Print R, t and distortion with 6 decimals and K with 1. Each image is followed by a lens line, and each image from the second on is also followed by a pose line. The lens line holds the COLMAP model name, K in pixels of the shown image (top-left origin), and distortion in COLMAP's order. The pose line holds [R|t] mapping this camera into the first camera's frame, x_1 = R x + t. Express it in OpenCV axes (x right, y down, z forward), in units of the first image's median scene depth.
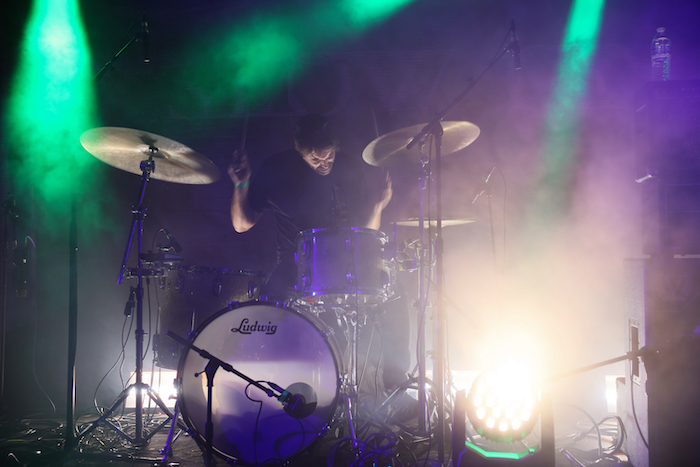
lens RADIAL K [[1040.9, 0, 350.0], [0, 1040.9, 233.5], [0, 0, 1]] dist [0.042044, 0.054815]
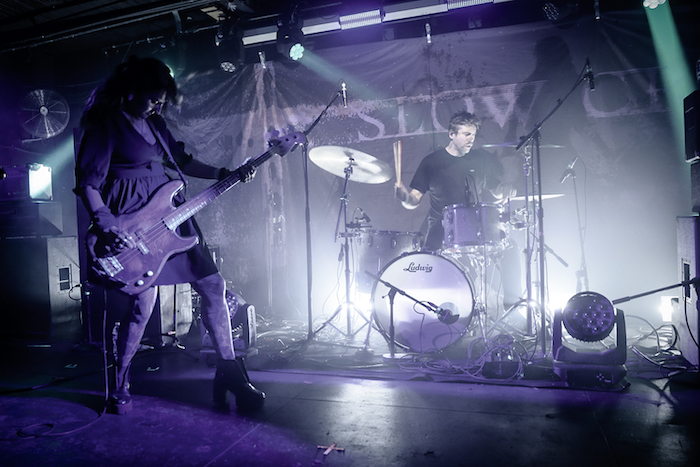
lens RADIAL K [[961.1, 0, 350.0], [0, 961.1, 233.5], [0, 0, 1]] dist [-0.033674, 0.020100]
pose [[0.979446, -0.031914, -0.199168, 0.099998], [0.038231, 0.998878, 0.027953, -0.007557], [0.198053, -0.034993, 0.979567, -0.456041]]
